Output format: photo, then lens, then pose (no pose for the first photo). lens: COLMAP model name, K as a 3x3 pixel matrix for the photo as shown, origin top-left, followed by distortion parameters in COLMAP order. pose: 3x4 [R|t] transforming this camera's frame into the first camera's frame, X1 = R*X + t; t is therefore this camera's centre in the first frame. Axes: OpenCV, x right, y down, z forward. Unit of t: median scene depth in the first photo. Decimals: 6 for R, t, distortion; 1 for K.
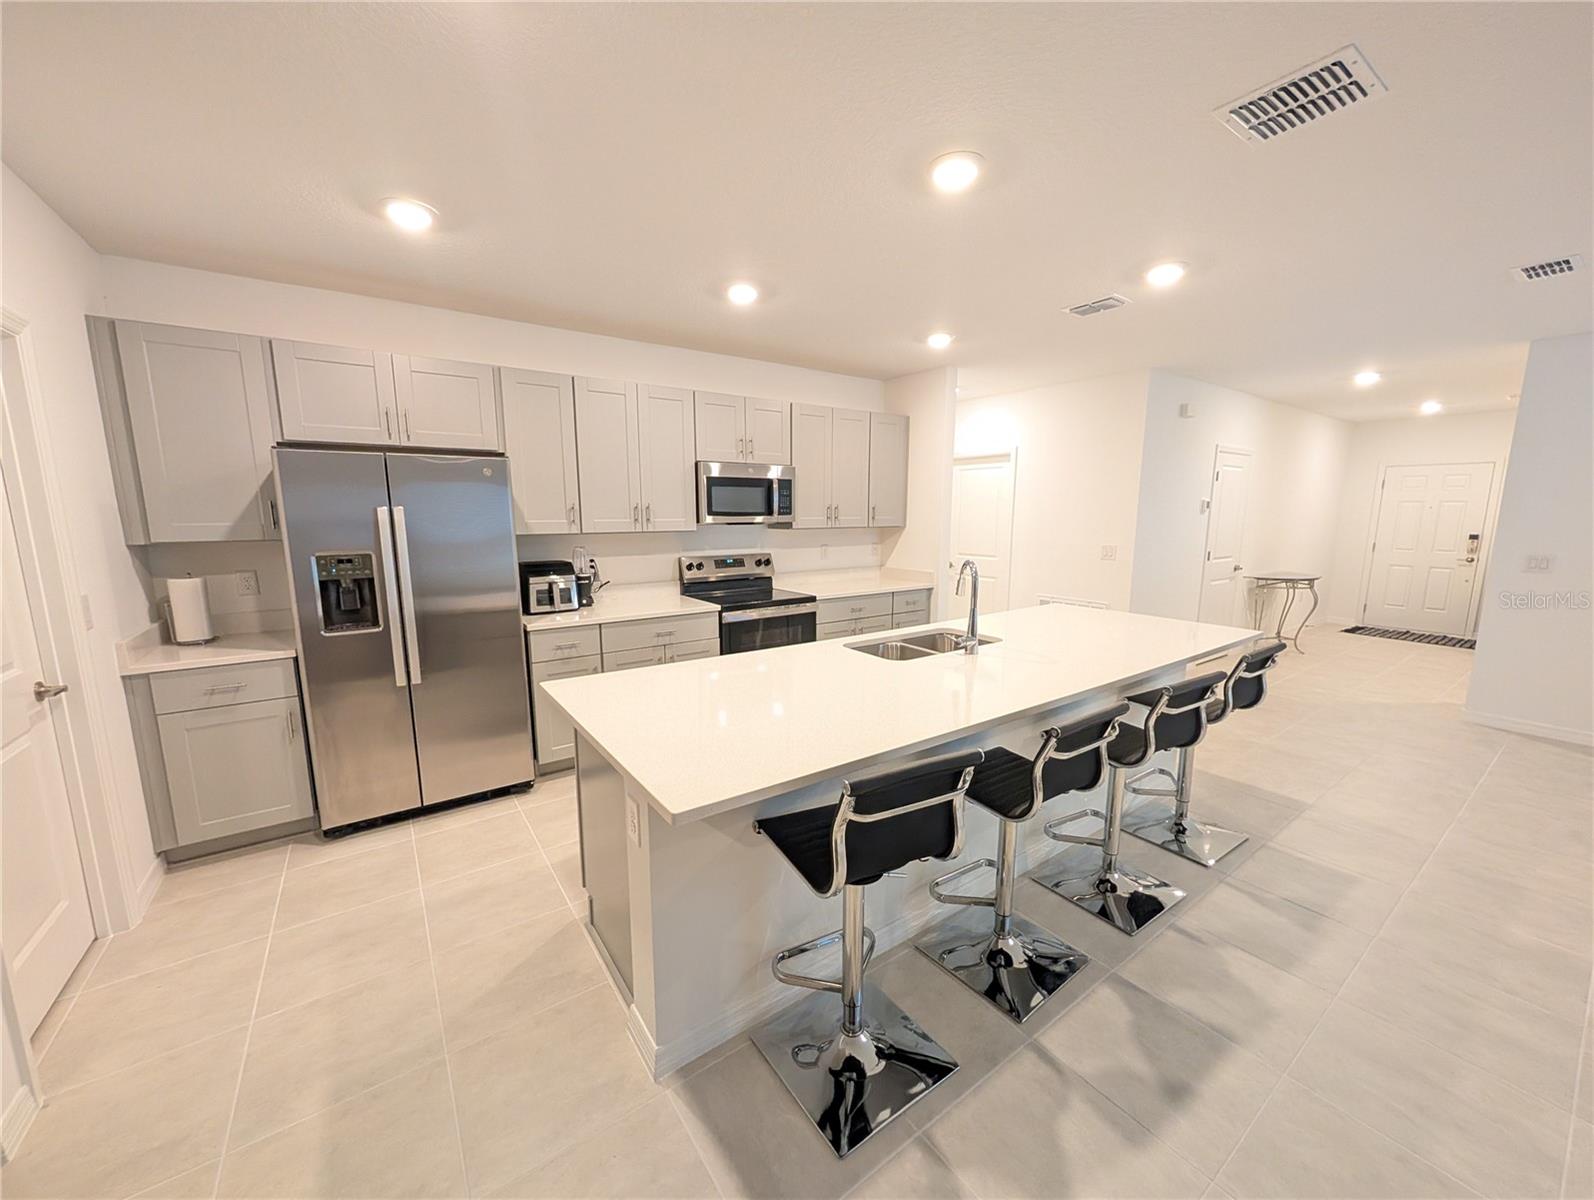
lens RADIAL K [[610.3, 0, 797.4], [0, 610.3, 605.3], [0, 0, 1]] dist [0.000454, 0.000428]
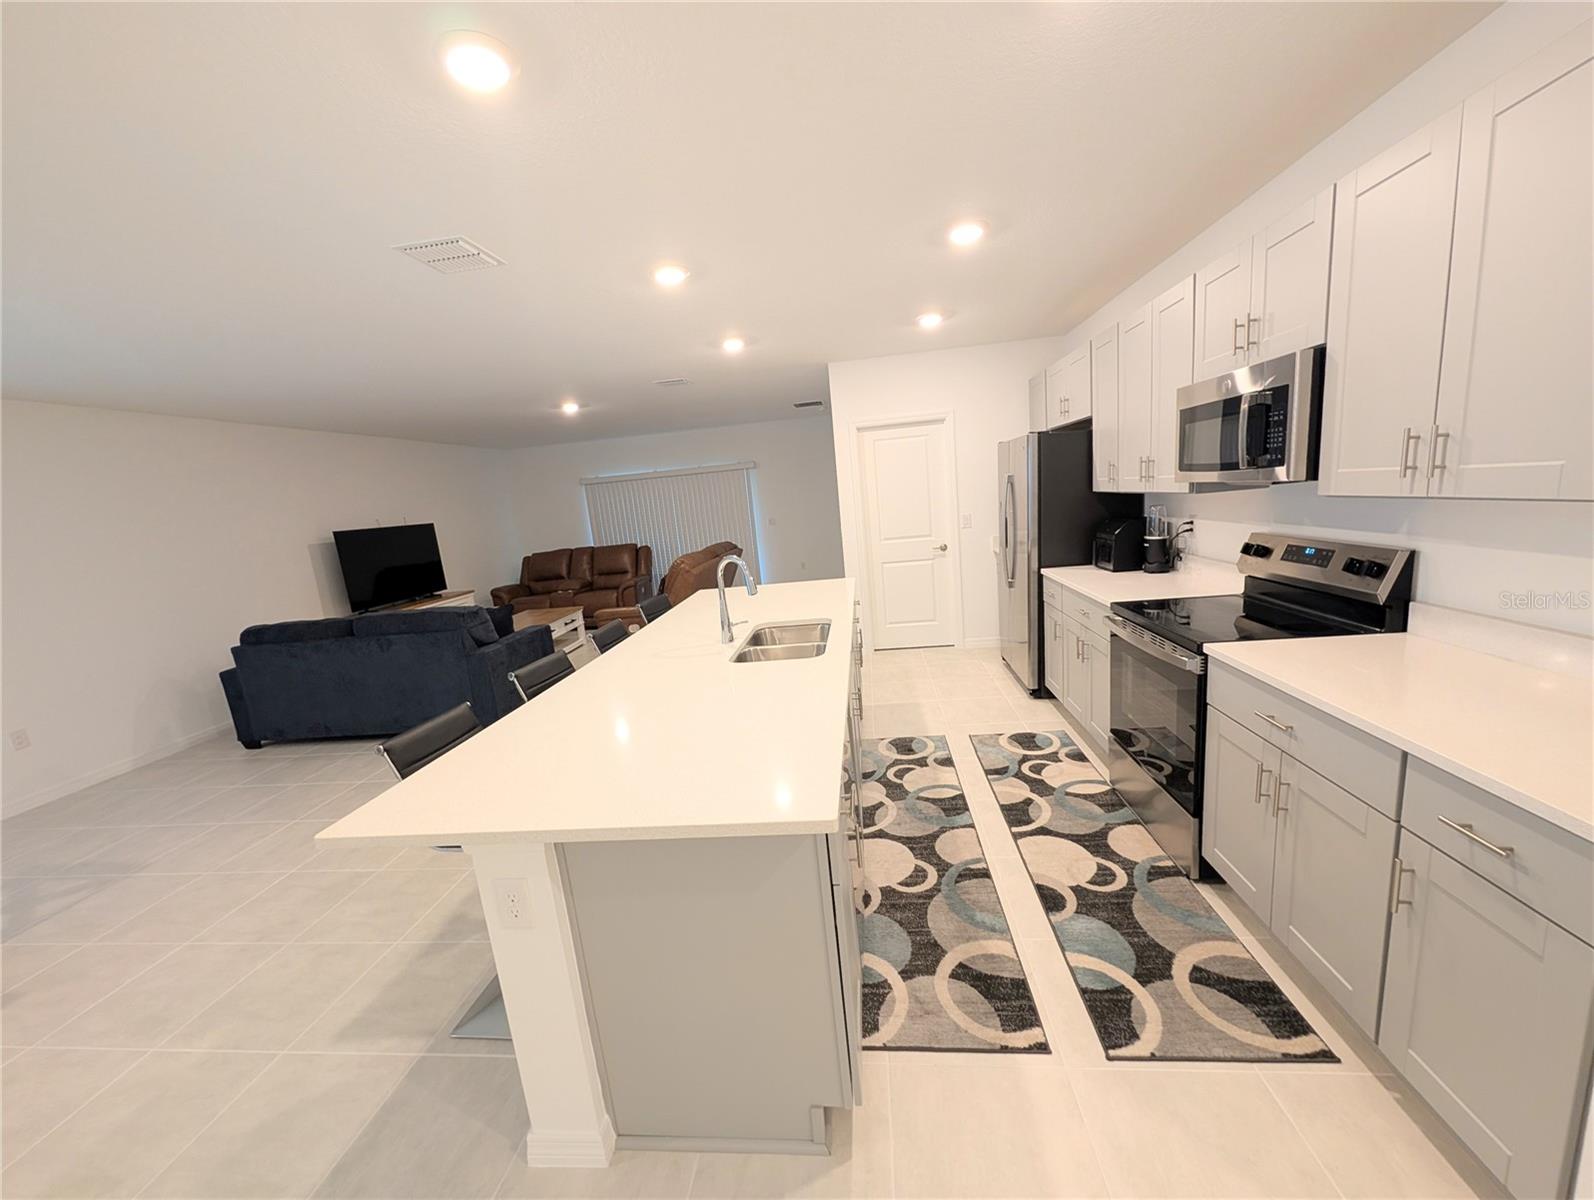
lens RADIAL K [[610.3, 0, 801.6], [0, 610.3, 605.5], [0, 0, 1]] dist [0.000454, 0.000428]
pose [[-0.660901, 0.193099, -0.725206, 0.865511], [-0.024607, 0.960236, 0.278104, -0.252268], [0.750070, 0.201644, -0.629869, 1.582919]]
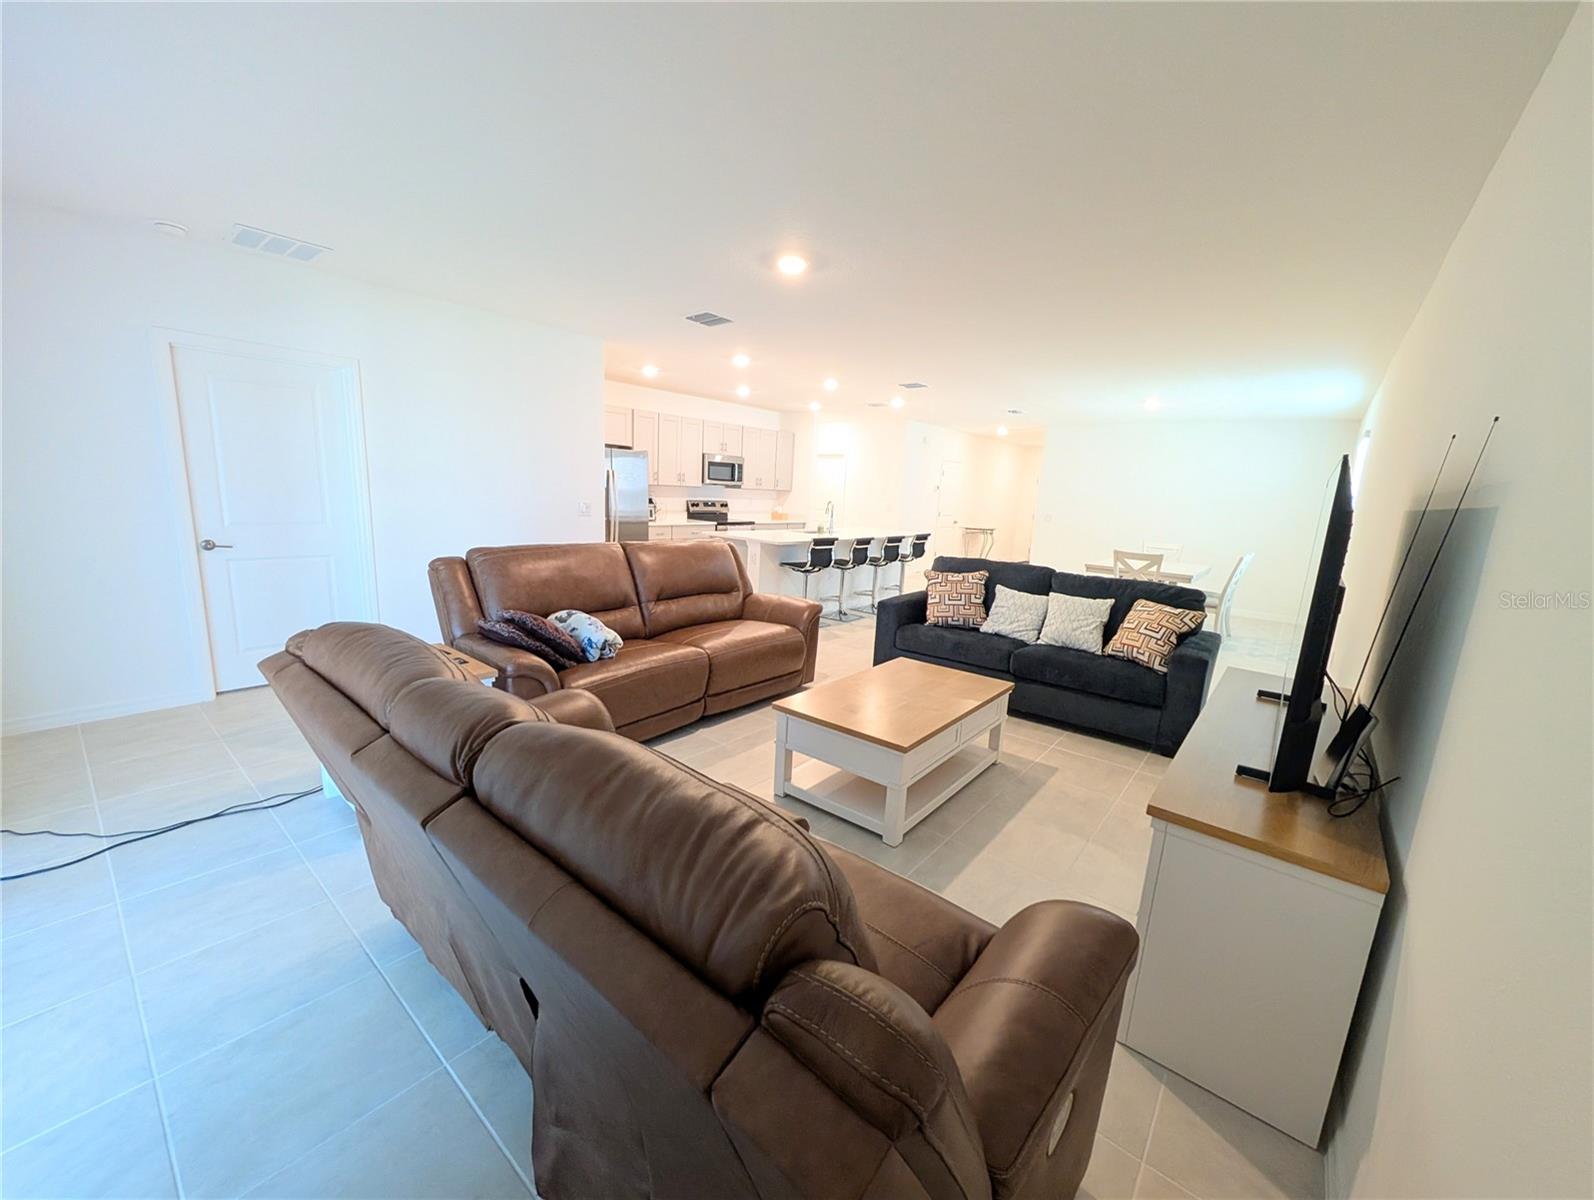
lens RADIAL K [[610.3, 0, 790.7], [0, 610.3, 601.7], [0, 0, 1]] dist [0.000454, 0.000428]
pose [[0.966538, 0.002691, 0.256510, -0.567809], [-0.013498, 0.999093, 0.040381, 0.253629], [-0.256169, -0.042492, 0.965698, -1.548621]]
